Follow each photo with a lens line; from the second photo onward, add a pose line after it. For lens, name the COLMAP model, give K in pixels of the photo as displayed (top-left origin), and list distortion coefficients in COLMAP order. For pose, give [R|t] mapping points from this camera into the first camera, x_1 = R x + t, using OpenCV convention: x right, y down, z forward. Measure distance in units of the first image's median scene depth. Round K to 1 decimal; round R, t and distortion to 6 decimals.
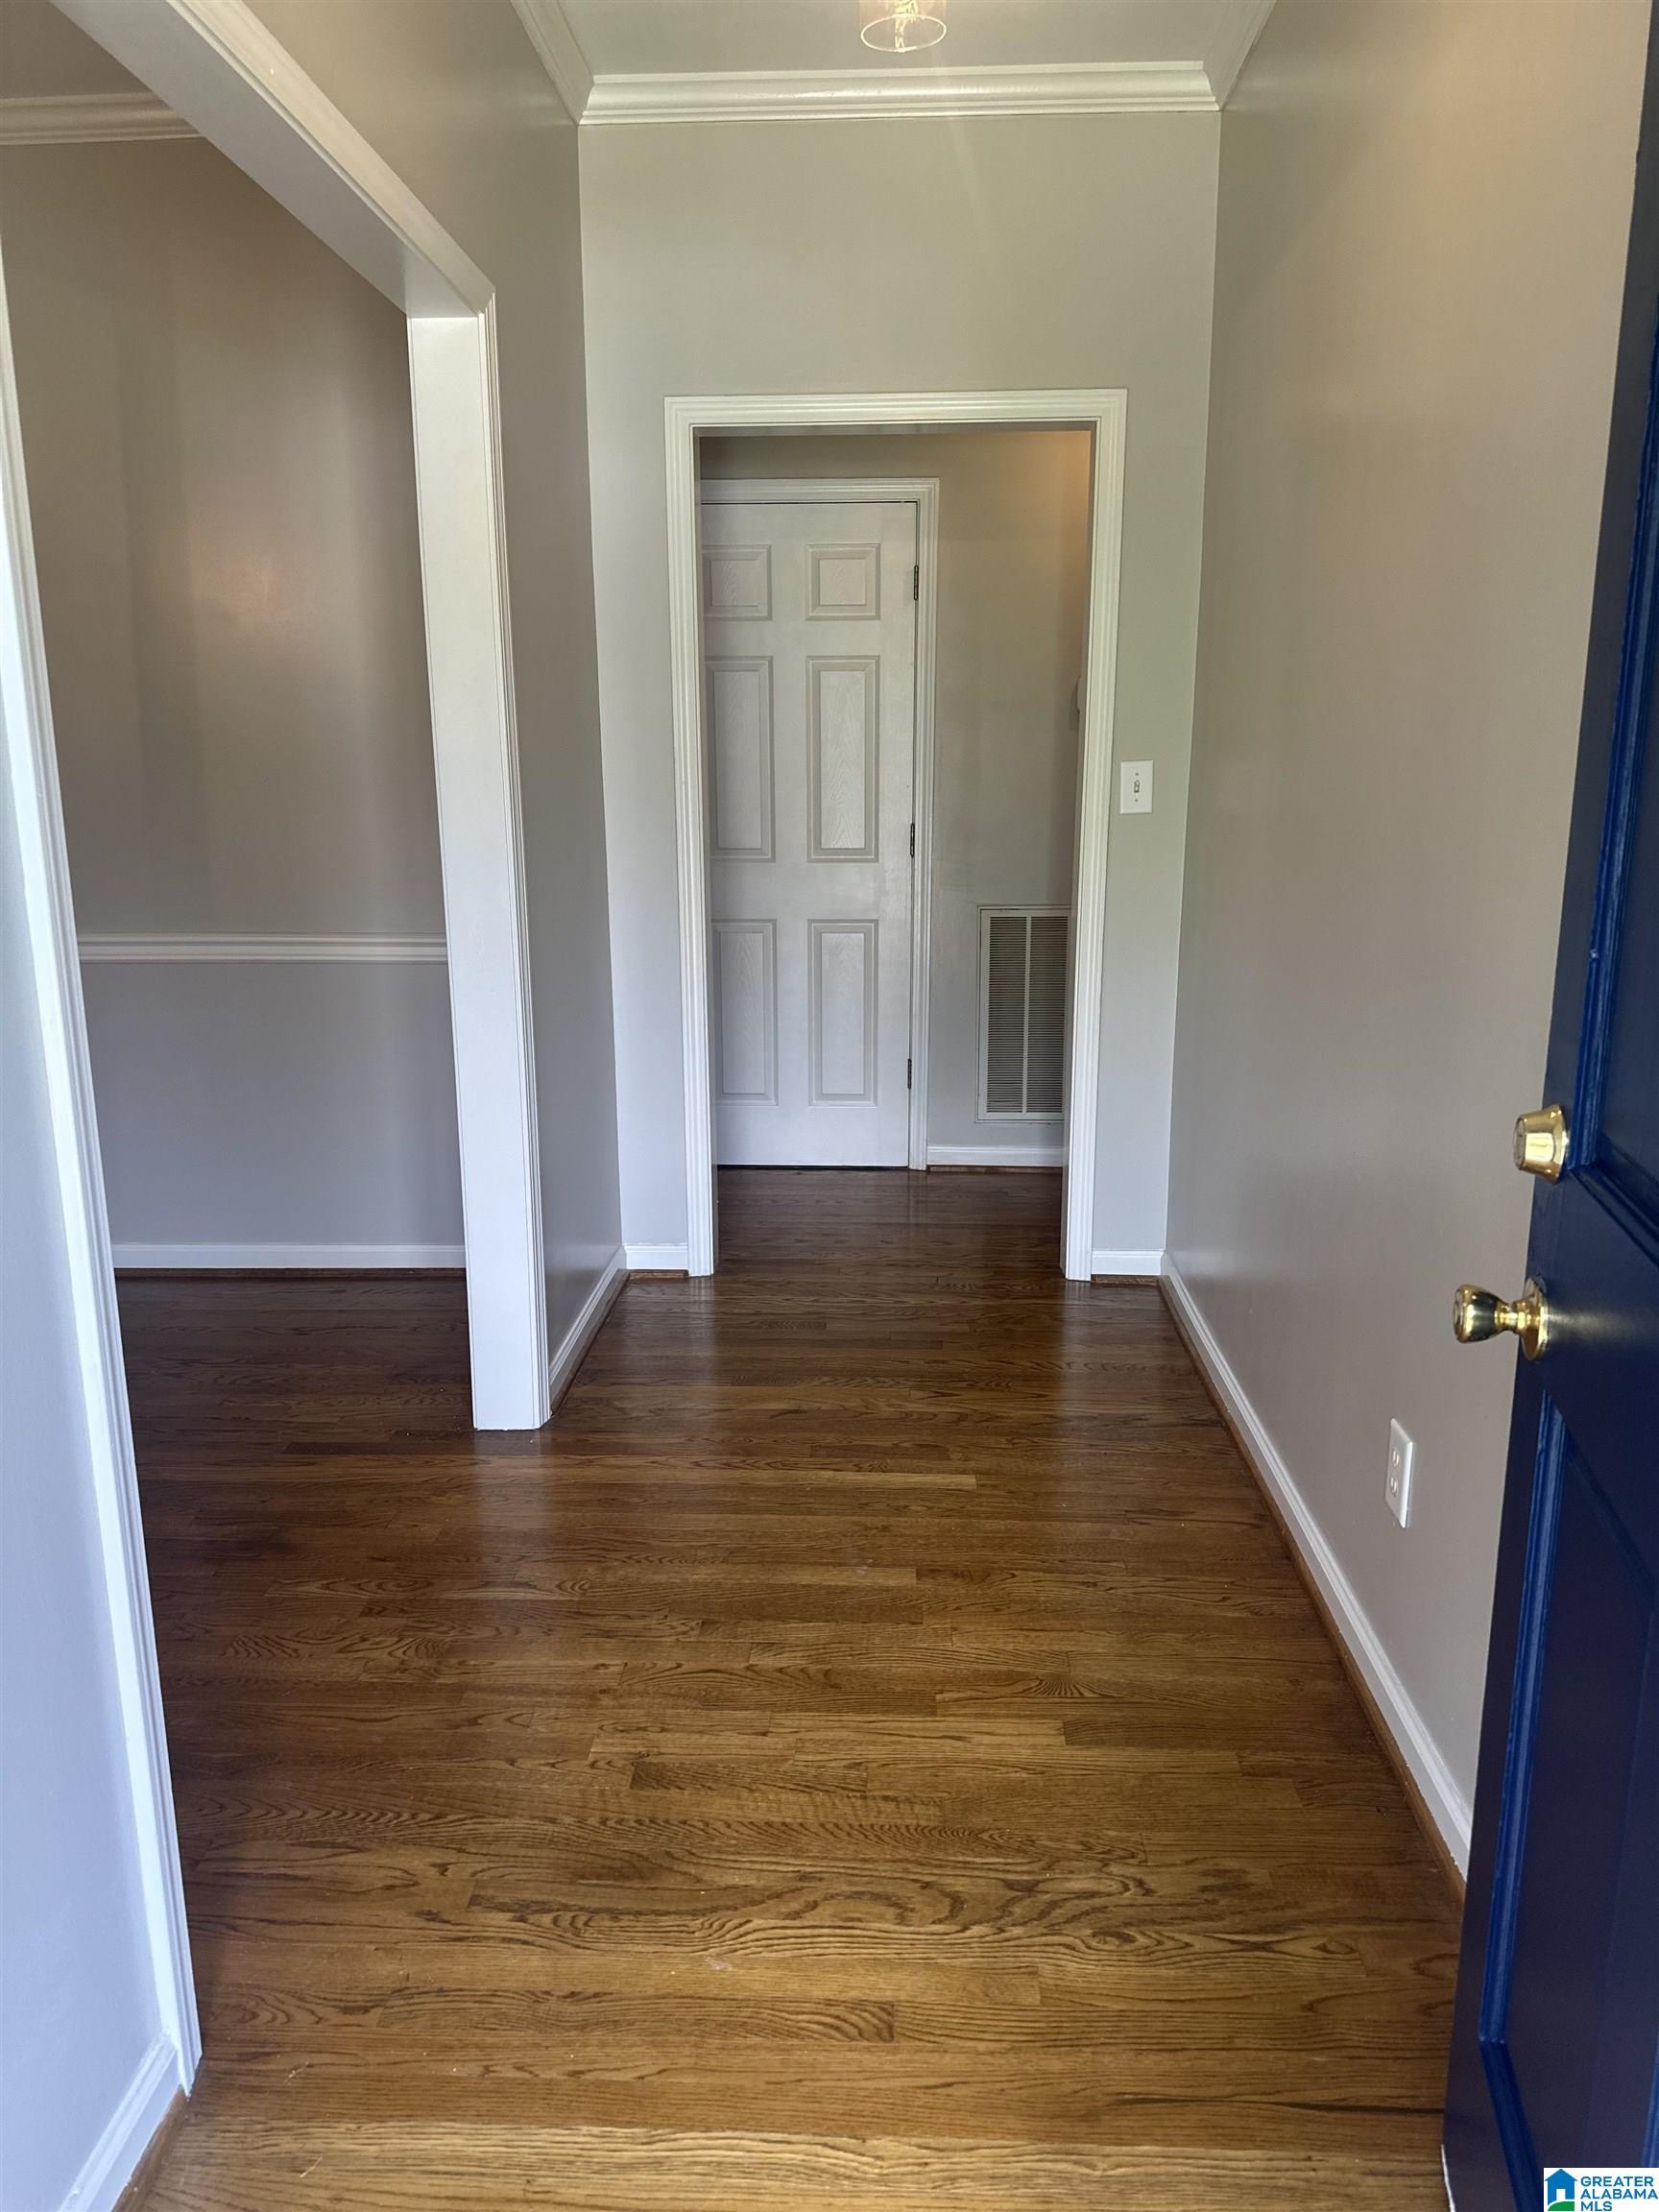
lens RADIAL K [[1546.3, 0, 827.6], [0, 1546.3, 1114.5], [0, 0, 1]] dist [0.066865, -0.039201]
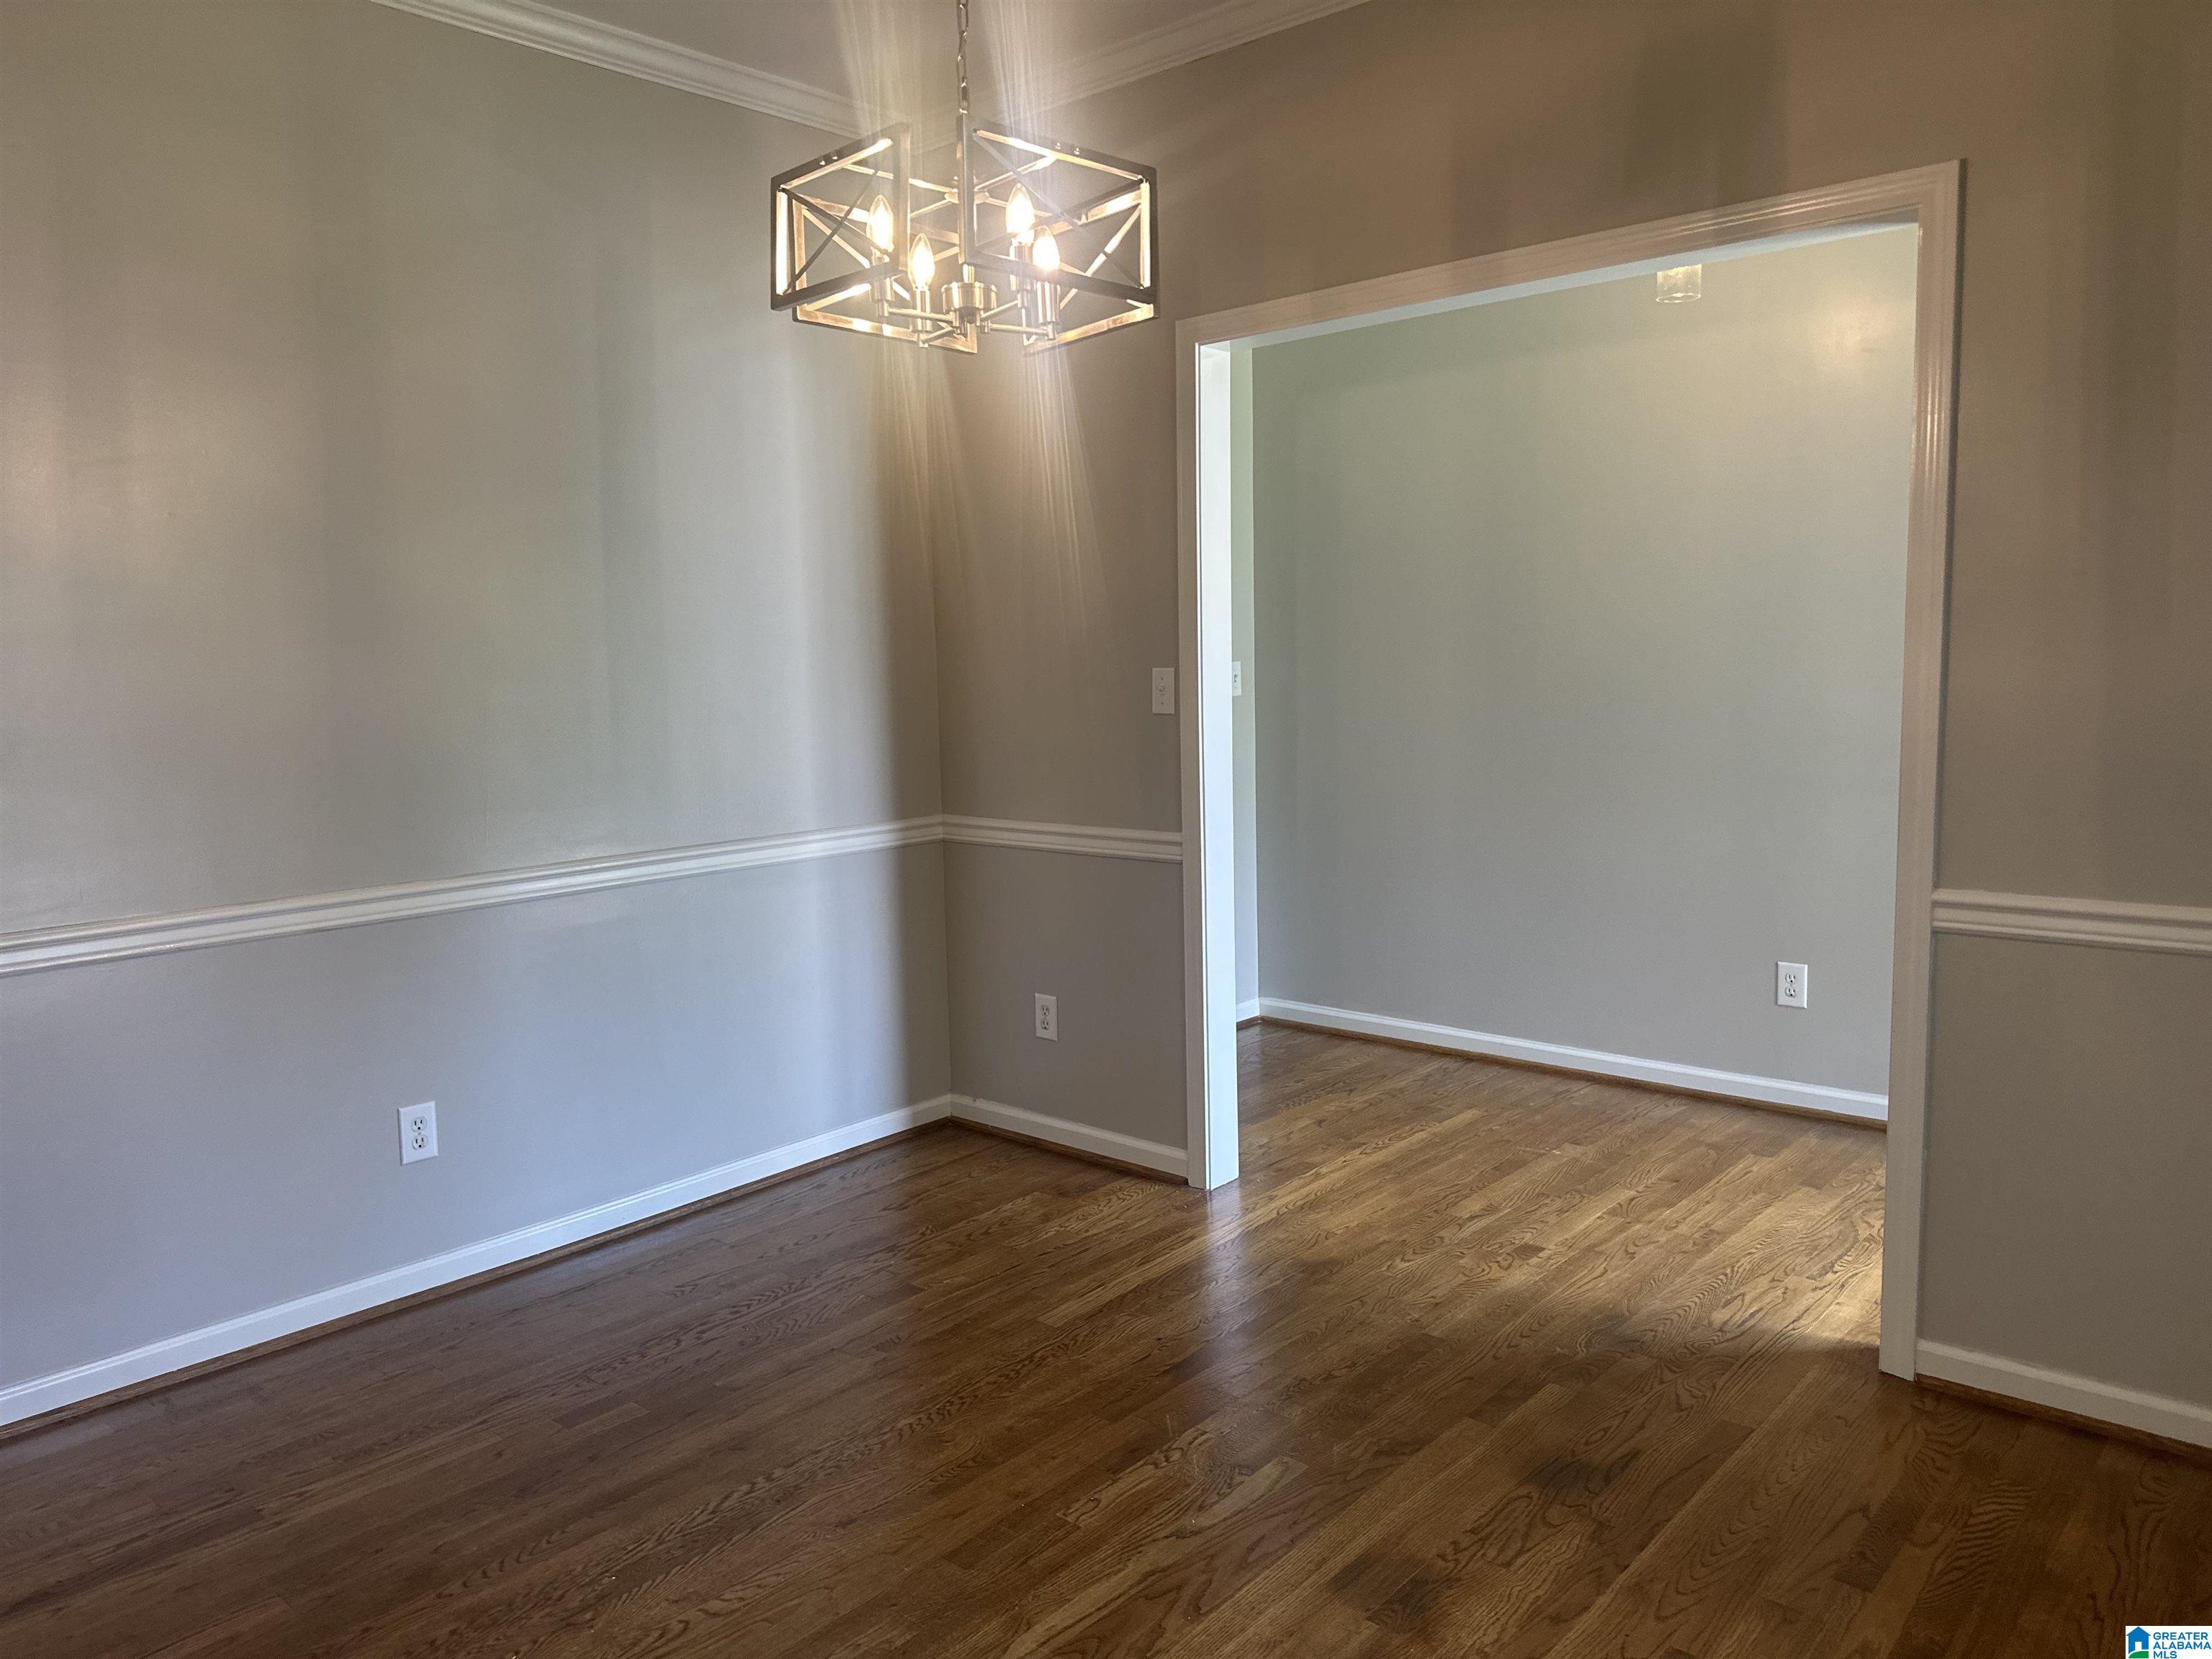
lens RADIAL K [[1546.3, 0, 1096.6], [0, 1546.3, 827.0], [0, 0, 1]] dist [0.066865, -0.039201]
pose [[0.618740, -0.094584, 0.779881, -1.219101], [0.188414, 0.981618, -0.030433, -0.064469], [-0.762667, 0.165770, 0.625188, 0.237200]]
